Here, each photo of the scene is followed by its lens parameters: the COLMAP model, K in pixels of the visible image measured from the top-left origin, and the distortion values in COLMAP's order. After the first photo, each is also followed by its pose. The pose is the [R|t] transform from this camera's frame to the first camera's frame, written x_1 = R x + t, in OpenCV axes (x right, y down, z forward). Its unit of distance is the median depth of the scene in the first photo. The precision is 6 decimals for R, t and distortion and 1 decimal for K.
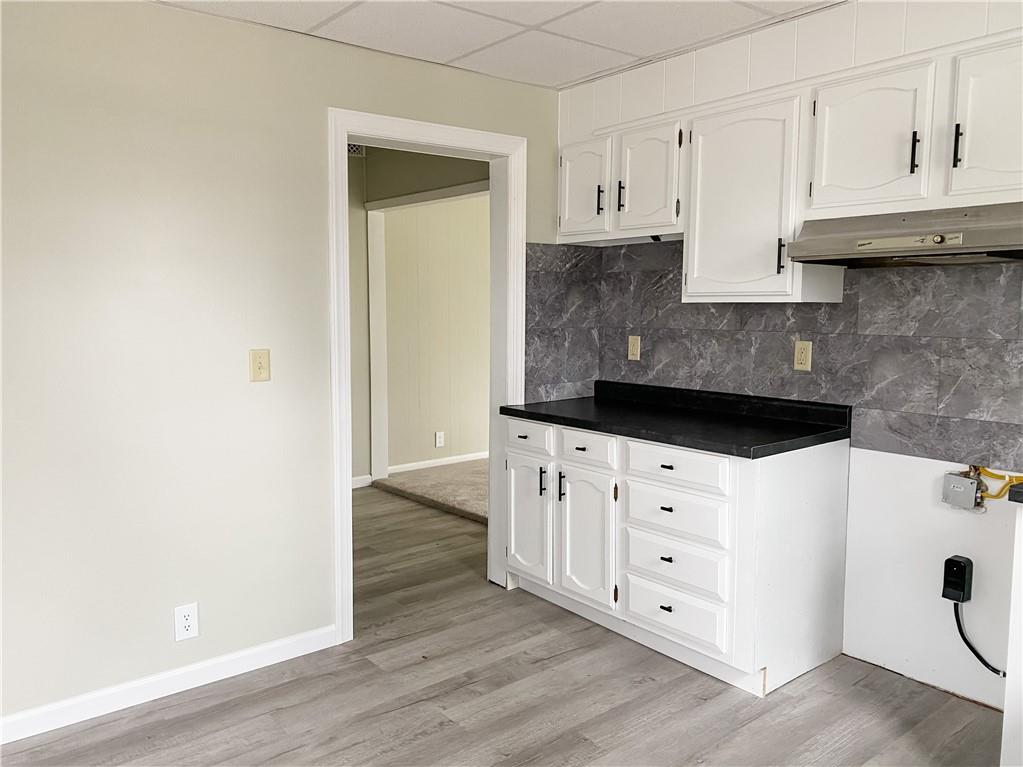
lens RADIAL K [[785.8, 0, 512.3], [0, 785.8, 371.8], [0, 0, 1]] dist [0.096503, -0.133530]
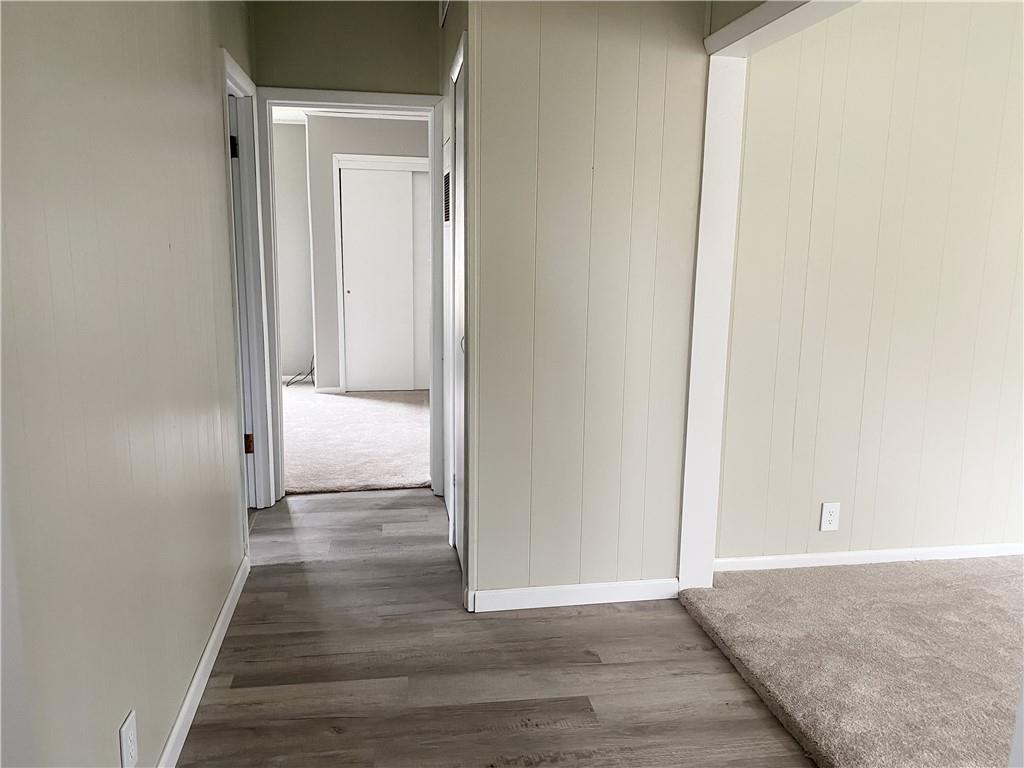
lens RADIAL K [[786.6, 0, 512.8], [0, 786.6, 372.3], [0, 0, 1]] dist [0.096503, -0.133530]
pose [[0.867005, 0.101698, -0.487811, -0.030676], [-0.066168, 0.993779, 0.089580, -0.047198], [0.493886, -0.045389, 0.868341, 0.505876]]
